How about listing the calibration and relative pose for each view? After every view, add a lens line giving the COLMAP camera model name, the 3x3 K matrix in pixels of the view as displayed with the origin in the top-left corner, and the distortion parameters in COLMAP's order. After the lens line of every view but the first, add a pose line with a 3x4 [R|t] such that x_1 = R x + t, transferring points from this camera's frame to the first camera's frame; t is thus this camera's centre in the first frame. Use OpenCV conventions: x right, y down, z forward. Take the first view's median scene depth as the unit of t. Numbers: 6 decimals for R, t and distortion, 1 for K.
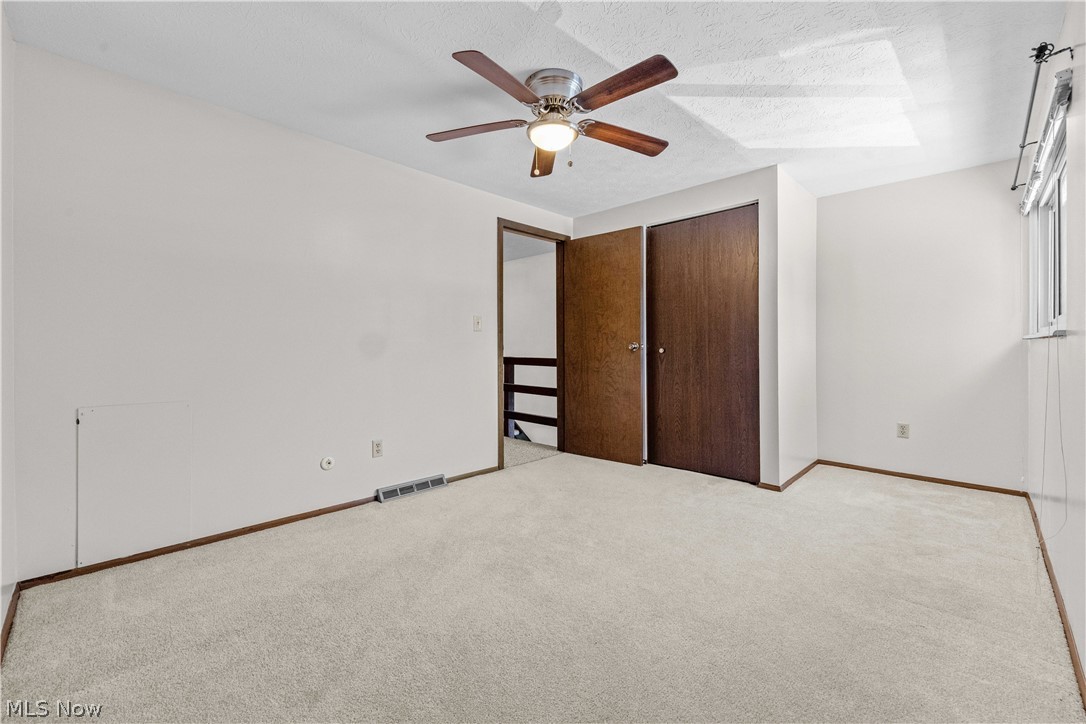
lens RADIAL K [[449.6, 0, 543.4], [0, 449.6, 349.4], [0, 0, 1]] dist [-0.000203, -0.000041]
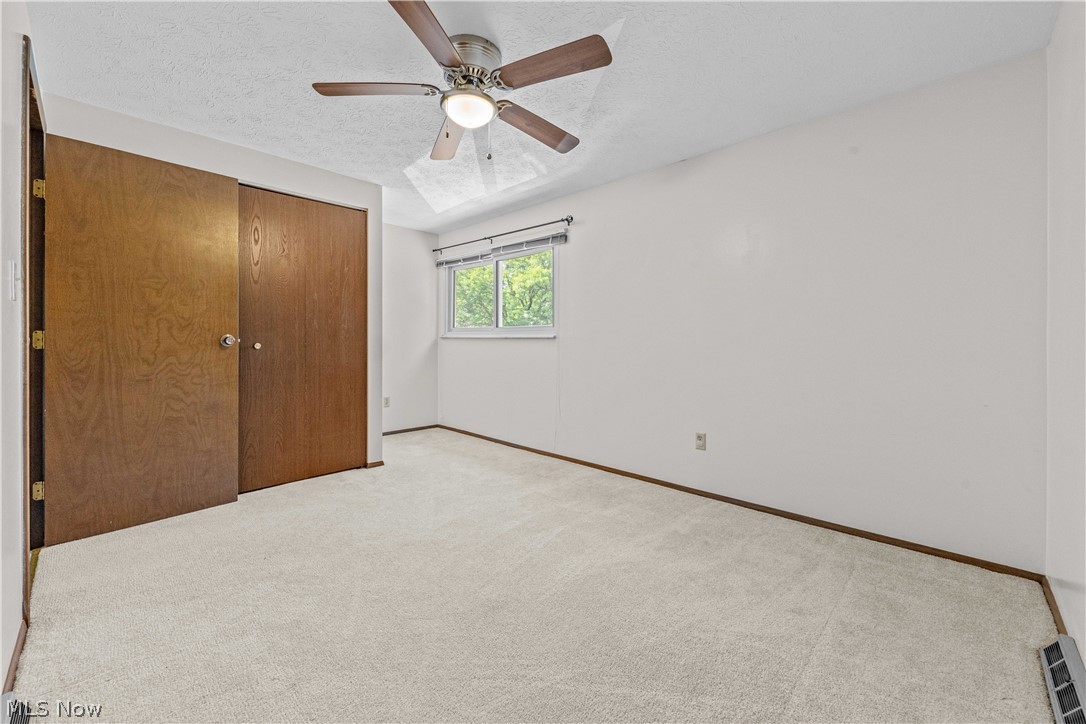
lens RADIAL K [[430.5, 0, 541.5], [0, 430.5, 344.9], [0, 0, 1]] dist [-0.000163, -0.000012]
pose [[-0.006071, -0.003403, 0.999976, -0.481762], [0.000451, 0.999994, 0.003405, -0.001708], [-0.999981, 0.000472, -0.006070, 0.478277]]
